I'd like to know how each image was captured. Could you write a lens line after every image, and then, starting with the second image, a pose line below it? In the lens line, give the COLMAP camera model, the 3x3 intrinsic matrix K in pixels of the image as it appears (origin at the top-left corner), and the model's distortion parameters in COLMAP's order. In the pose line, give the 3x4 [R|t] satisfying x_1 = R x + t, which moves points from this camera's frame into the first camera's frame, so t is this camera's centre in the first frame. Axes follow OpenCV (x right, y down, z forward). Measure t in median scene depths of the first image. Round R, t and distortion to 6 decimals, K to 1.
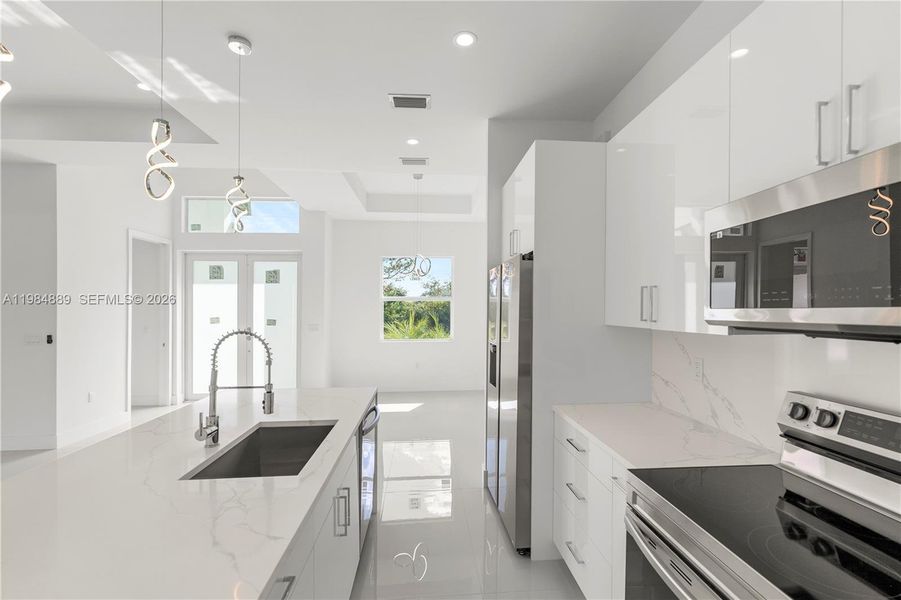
lens RADIAL K [[411.3, 0, 449.6], [0, 411.3, 311.6], [0, 0, 1]] dist [0.000062, 0.000203]
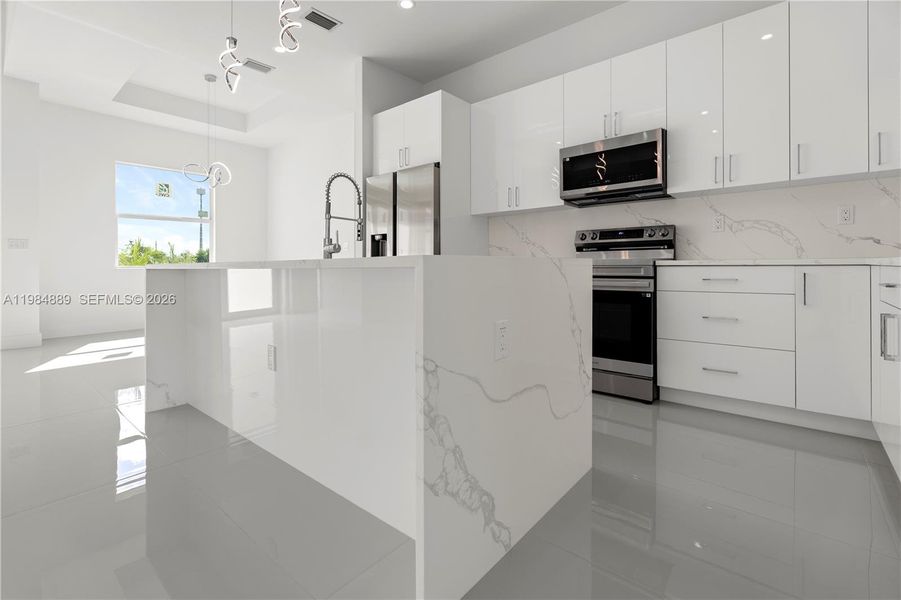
lens RADIAL K [[406.9, 0, 467.2], [0, 406.9, 266.5], [0, 0, 1]] dist [-0.000320, -0.000131]
pose [[0.689781, -0.011798, 0.723922, -0.825462], [0.013521, 0.999903, 0.003412, 0.236394], [-0.723892, 0.007434, 0.689873, -0.109309]]
